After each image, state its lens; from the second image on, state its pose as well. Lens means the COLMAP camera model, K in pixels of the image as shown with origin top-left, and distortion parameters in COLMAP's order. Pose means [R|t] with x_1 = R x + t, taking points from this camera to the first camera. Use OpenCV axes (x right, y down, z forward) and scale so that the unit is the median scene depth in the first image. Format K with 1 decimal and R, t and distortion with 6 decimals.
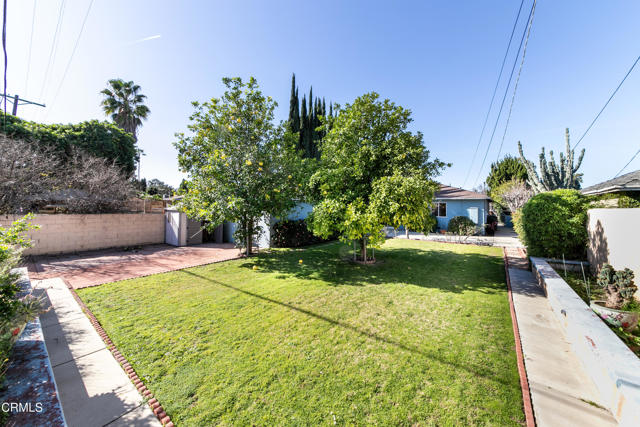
lens RADIAL K [[231.9, 0, 319.5], [0, 231.9, 198.1], [0, 0, 1]] dist [-0.000065, 0.000218]
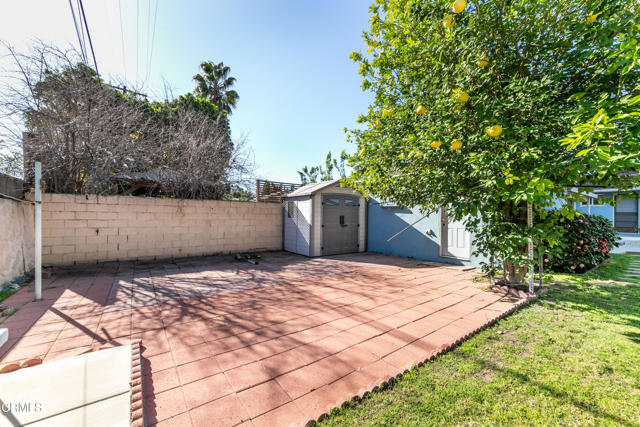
lens RADIAL K [[258.4, 0, 320.0], [0, 258.4, 213.8], [0, 0, 1]] dist [0.001618, -0.000043]
pose [[0.954078, 0.006273, -0.299494, -0.362129], [0.006192, 0.999154, 0.040655, 0.066579], [0.299495, -0.040642, 0.953232, 0.359257]]
